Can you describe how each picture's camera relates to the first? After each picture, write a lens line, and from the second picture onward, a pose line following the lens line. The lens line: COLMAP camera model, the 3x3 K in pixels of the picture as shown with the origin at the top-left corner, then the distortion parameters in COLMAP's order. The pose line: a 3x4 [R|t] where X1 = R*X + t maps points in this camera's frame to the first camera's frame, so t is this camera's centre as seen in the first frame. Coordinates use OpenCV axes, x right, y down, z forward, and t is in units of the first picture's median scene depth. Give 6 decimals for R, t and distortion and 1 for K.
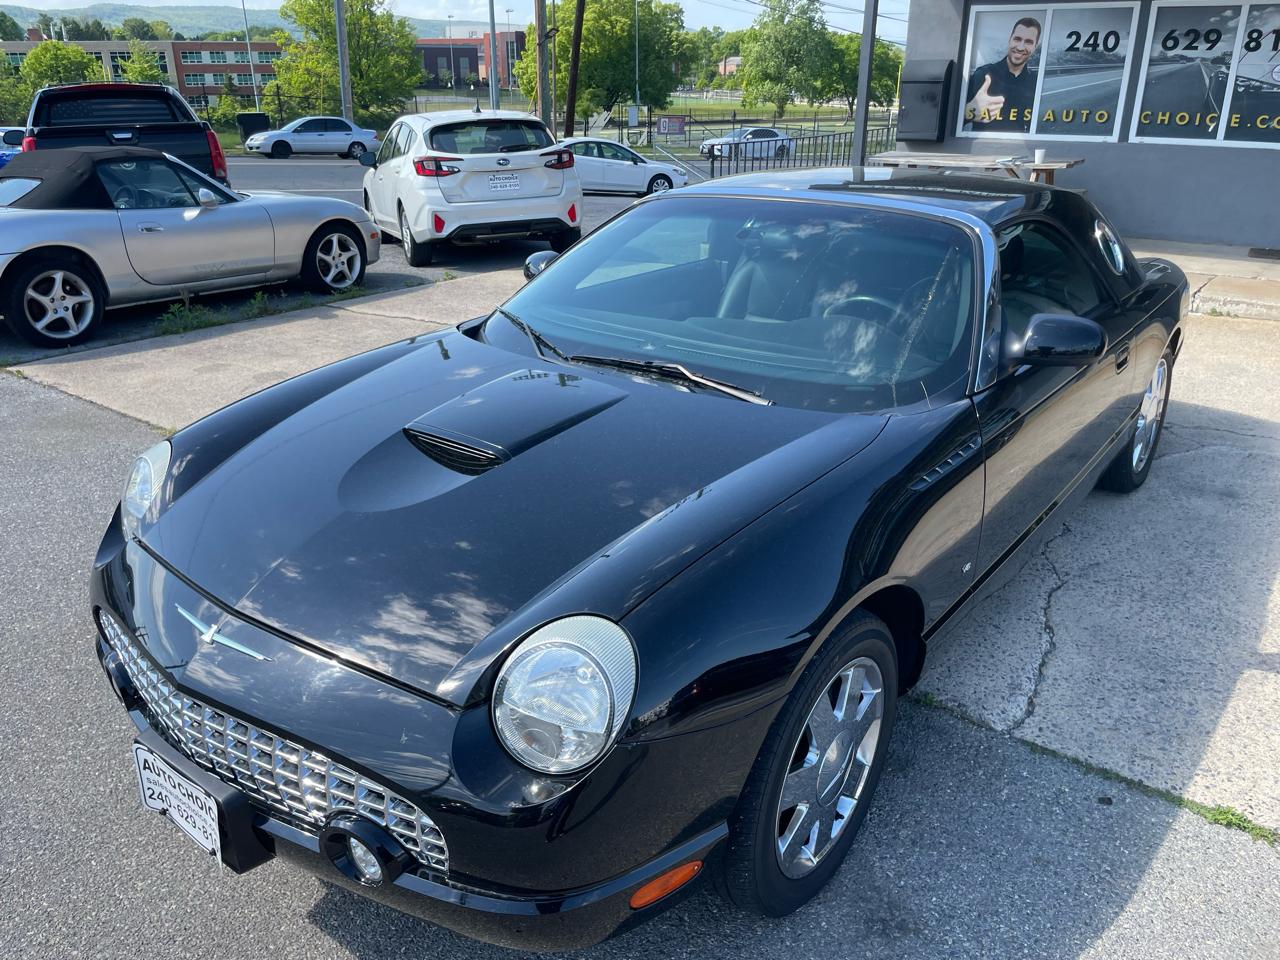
lens RADIAL K [[974.0, 0, 641.2], [0, 974.0, 490.2], [0, 0, 1]] dist [0.087000, -0.118724]
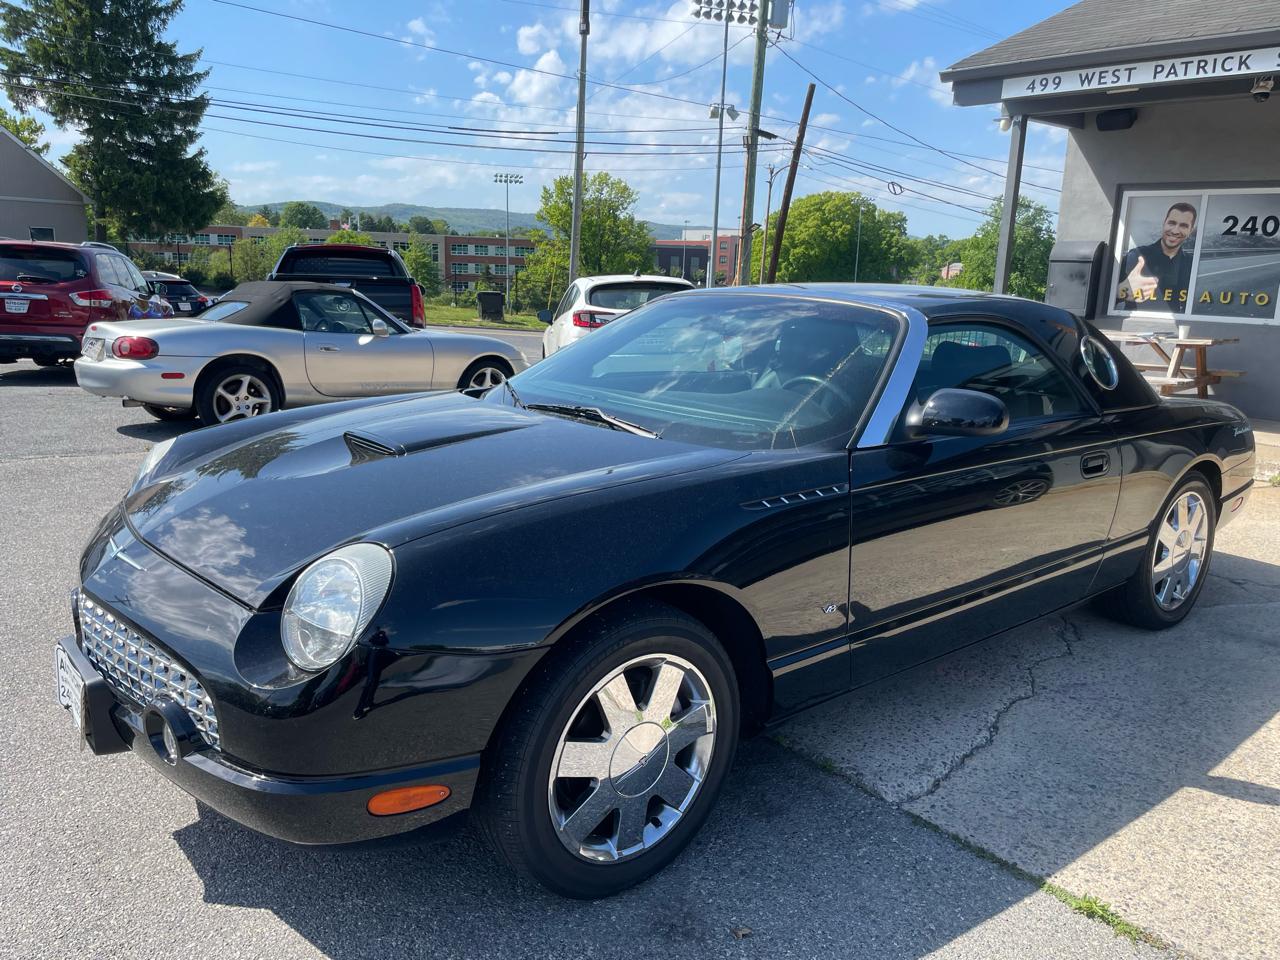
lens RADIAL K [[974.0, 0, 631.4], [0, 974.0, 487.7], [0, 0, 1]] dist [0.087000, -0.118724]
pose [[0.973417, 0.080492, -0.214429, 0.200583], [-0.118455, 0.978205, -0.170539, 0.091490], [0.196028, 0.191406, 0.961736, -0.032196]]
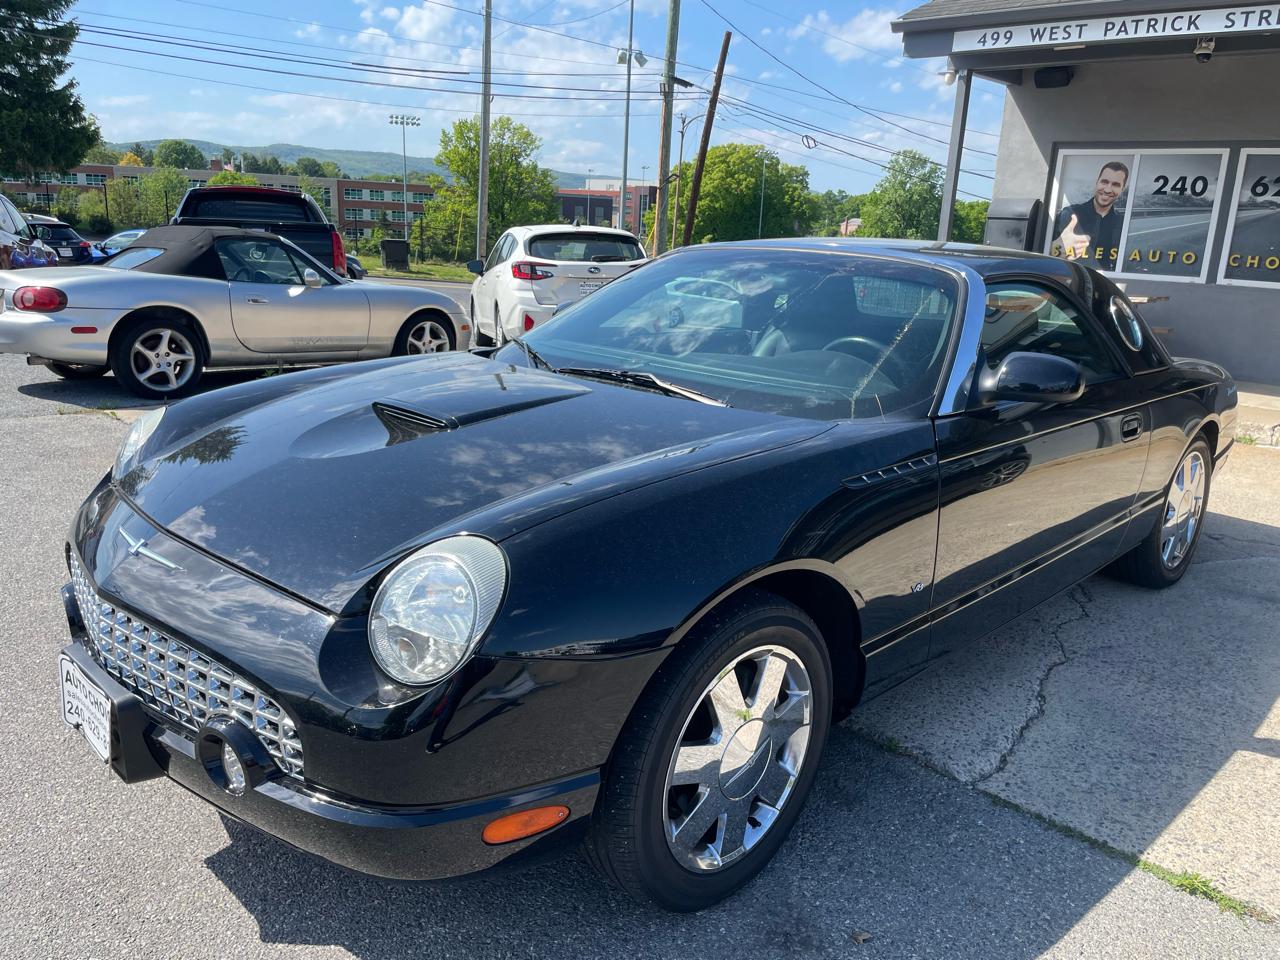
lens RADIAL K [[974.0, 0, 649.9], [0, 974.0, 488.4], [0, 0, 1]] dist [0.087000, -0.118724]
pose [[0.992345, 0.075366, -0.097834, 0.091780], [-0.088286, 0.986868, -0.135265, 0.081222], [0.086355, 0.142867, 0.985967, 0.000958]]
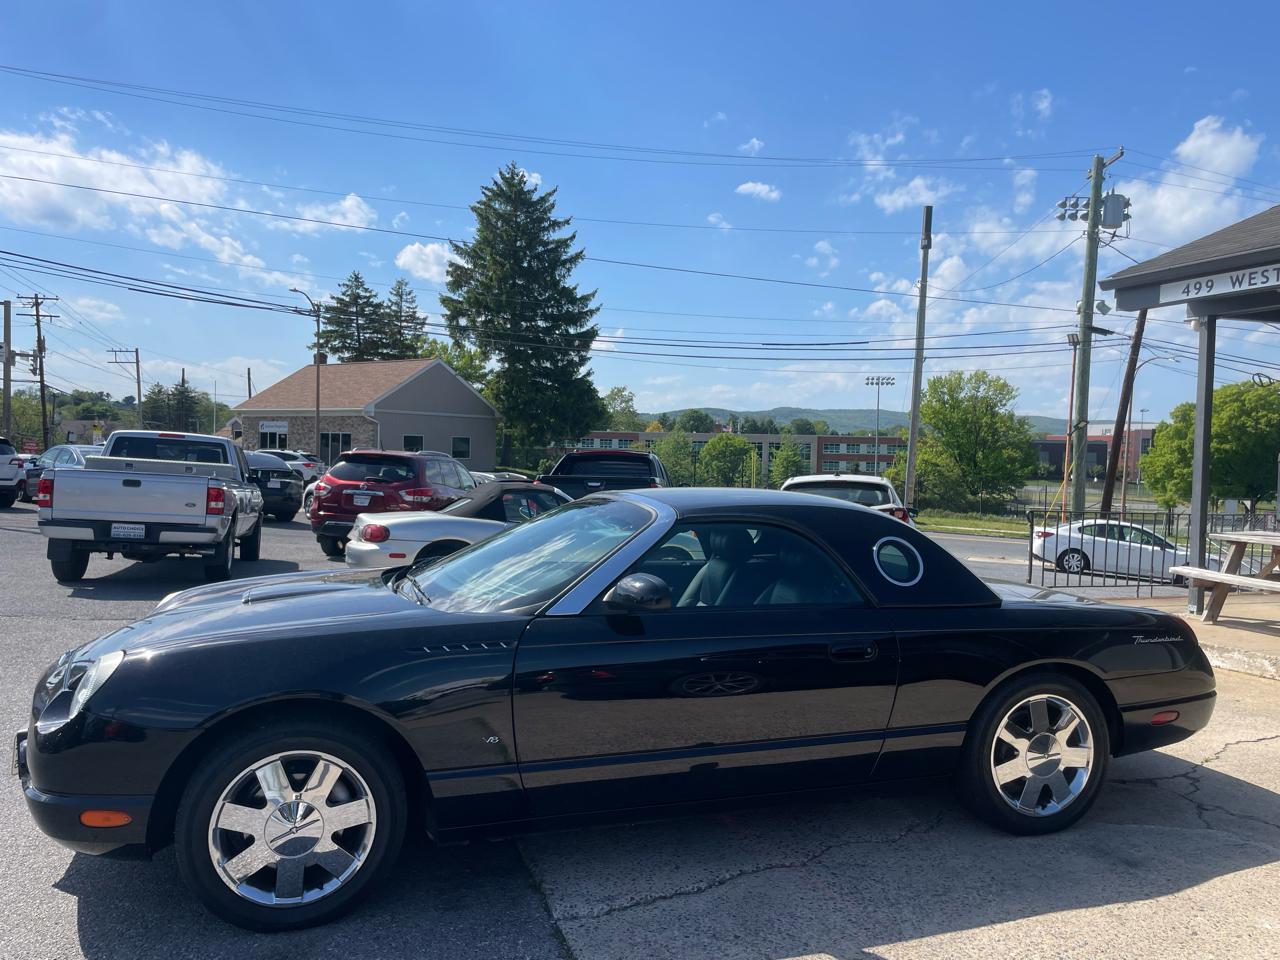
lens RADIAL K [[974.0, 0, 638.8], [0, 974.0, 489.9], [0, 0, 1]] dist [0.087000, -0.118724]
pose [[0.822897, 0.042198, -0.566621, 0.727937], [-0.245902, 0.925459, -0.288198, 0.058807], [0.512223, 0.376491, 0.771934, -0.025904]]
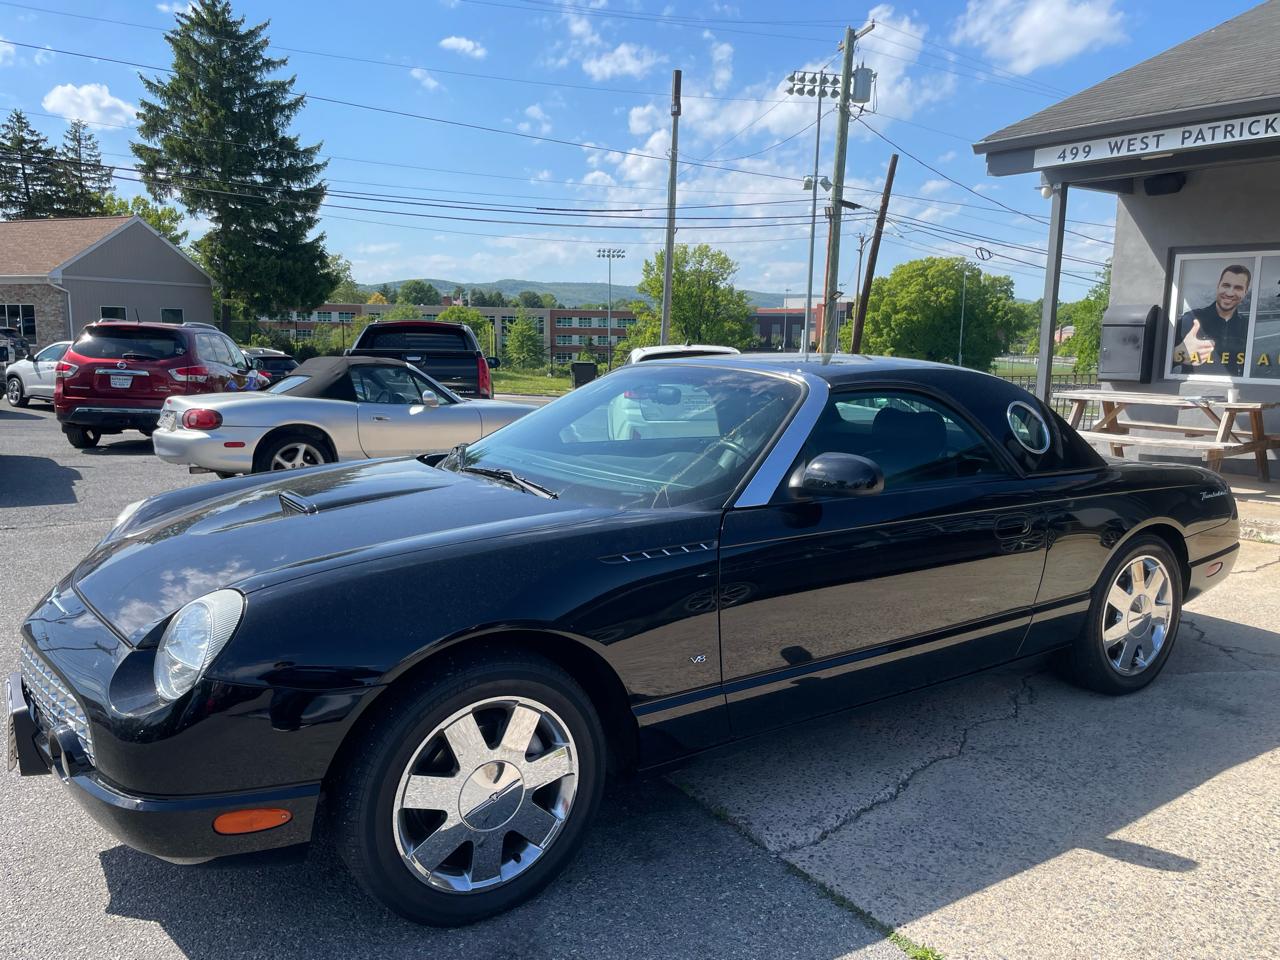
lens RADIAL K [[974.0, 0, 637.3], [0, 974.0, 489.3], [0, 0, 1]] dist [0.087000, -0.118724]
pose [[0.946812, 0.066296, -0.314883, 0.353505], [-0.141395, 0.964731, -0.222039, 0.087405], [0.289057, 0.254752, 0.922793, -0.042312]]
